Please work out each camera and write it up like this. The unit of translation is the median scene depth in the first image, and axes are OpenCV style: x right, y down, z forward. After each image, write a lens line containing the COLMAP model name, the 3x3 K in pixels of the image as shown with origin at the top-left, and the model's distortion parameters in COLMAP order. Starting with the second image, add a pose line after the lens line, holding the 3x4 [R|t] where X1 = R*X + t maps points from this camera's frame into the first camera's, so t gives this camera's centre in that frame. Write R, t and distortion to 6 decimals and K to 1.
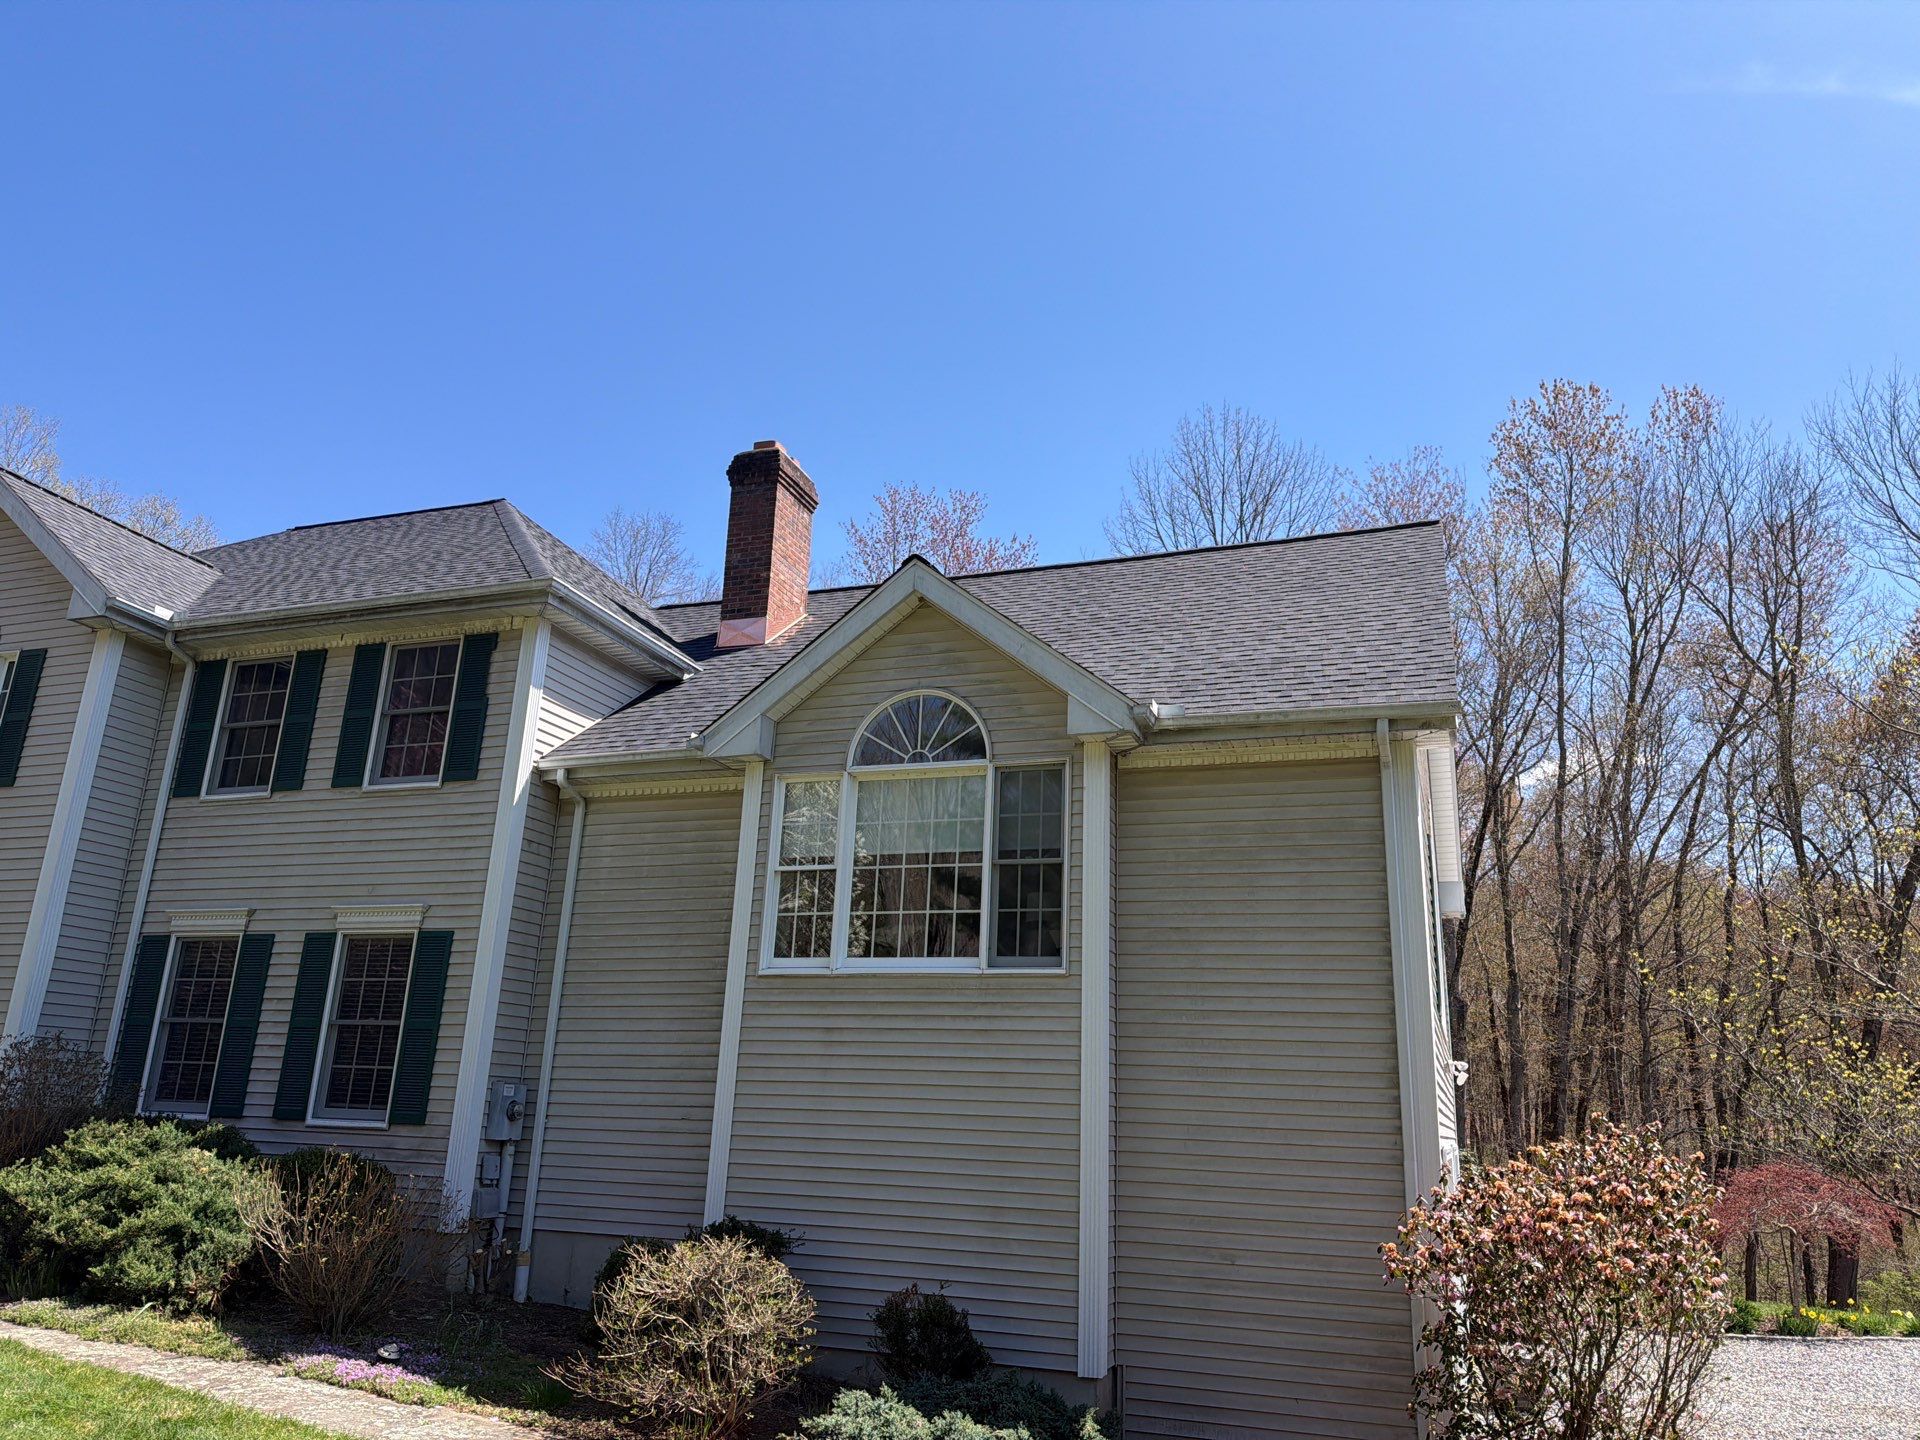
lens RADIAL K [[1326.8, 0, 972.6], [0, 1326.8, 721.1], [0, 0, 1]] dist [0.114287, -0.157269]
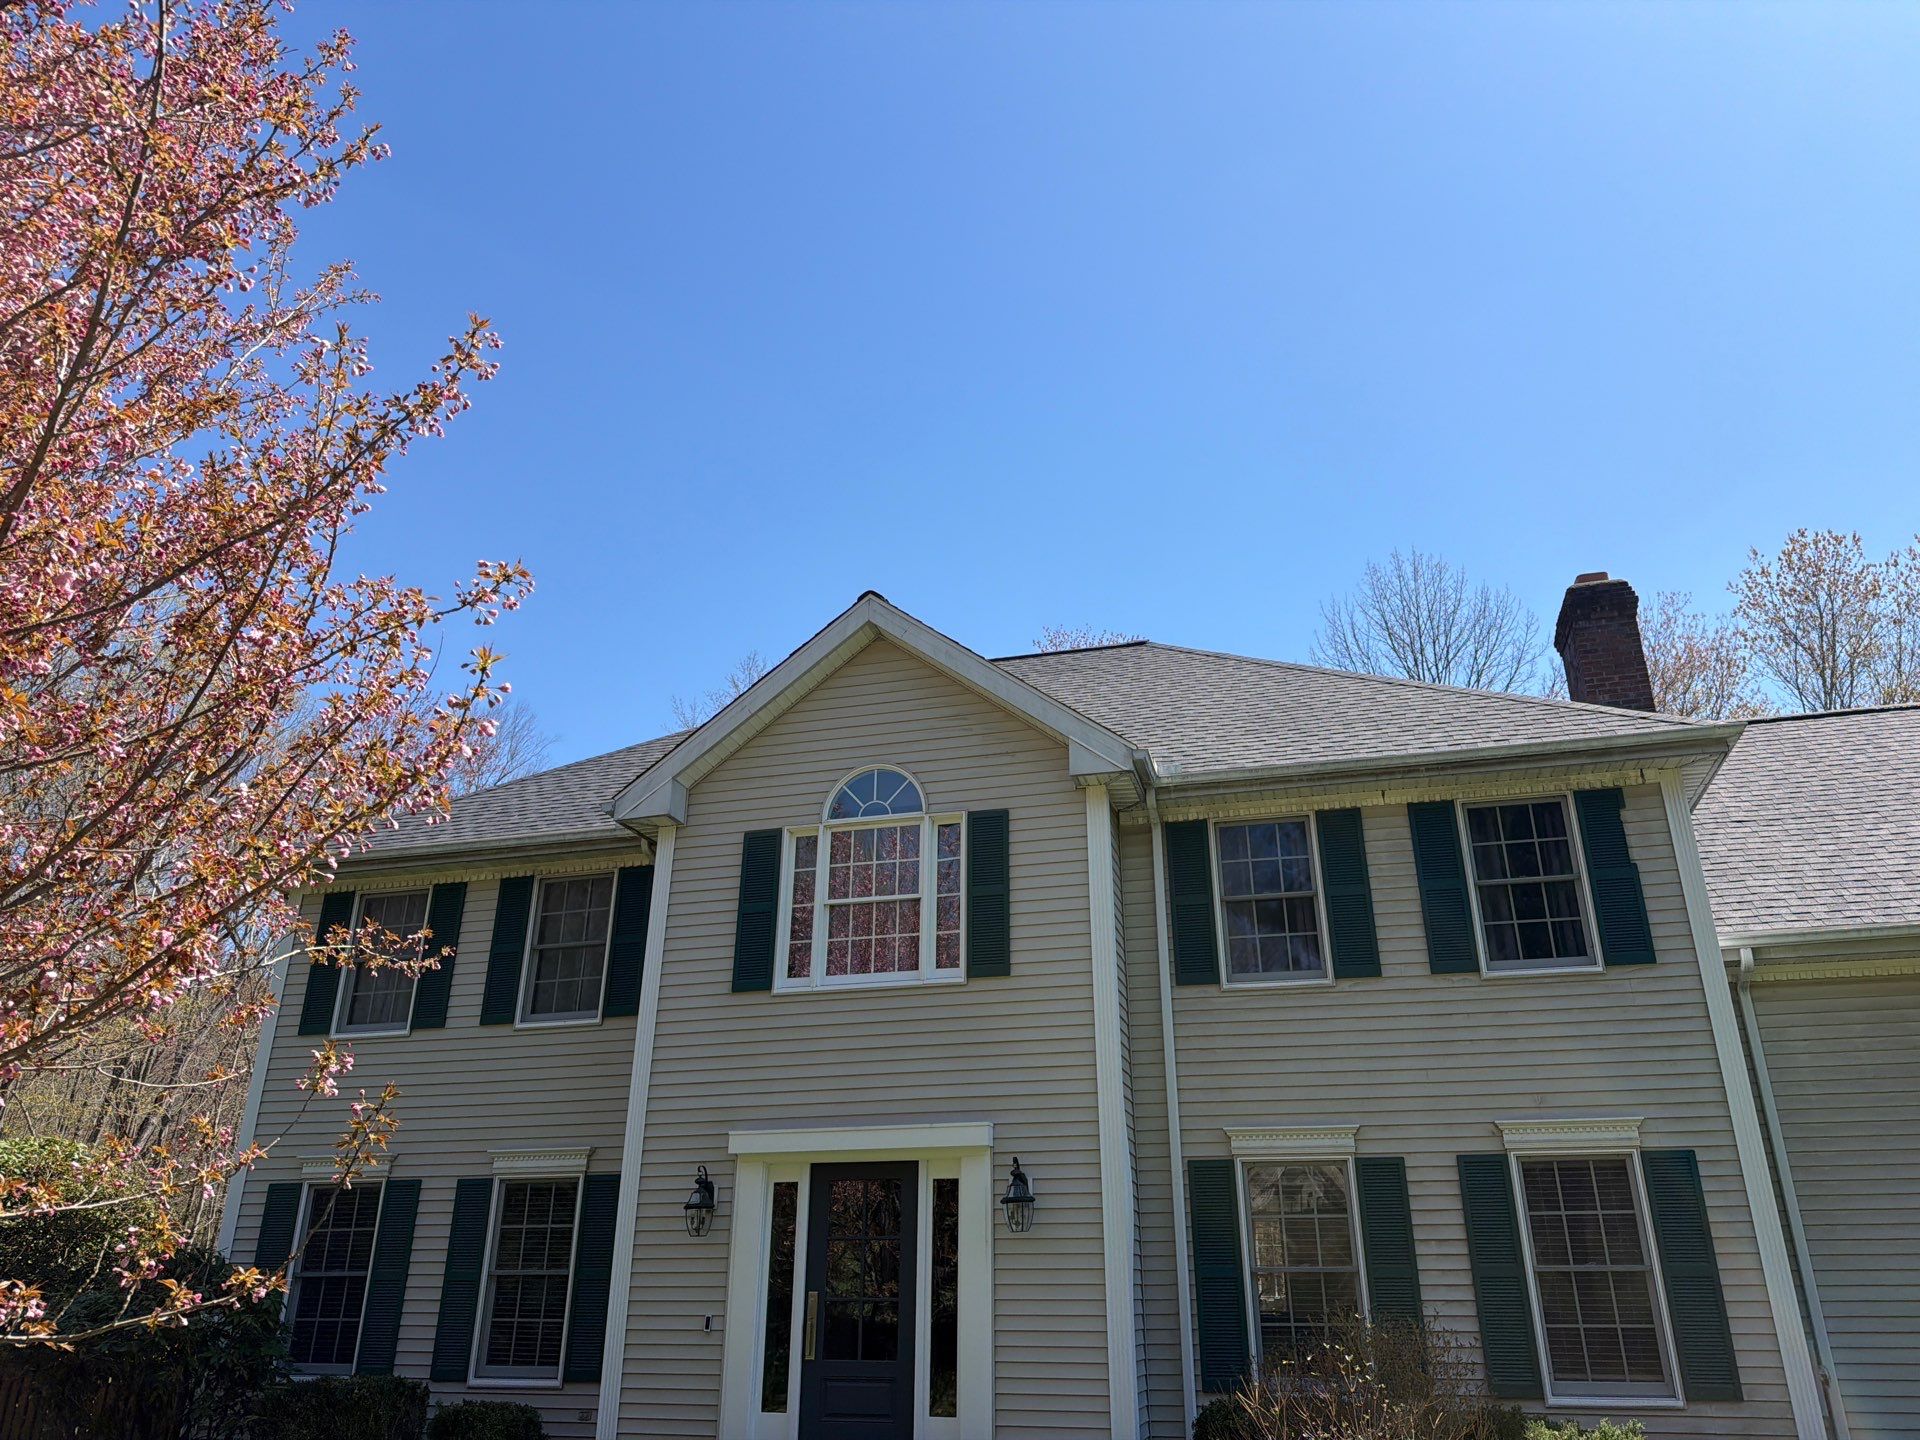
lens RADIAL K [[1360.2, 0, 965.3], [0, 1360.2, 699.8], [0, 0, 1]] dist [0.098755, -0.153040]
pose [[0.996639, -0.001774, 0.081896, -0.835647], [0.012052, 0.992062, -0.125173, -0.016190], [-0.081024, 0.125739, 0.988749, 0.154789]]
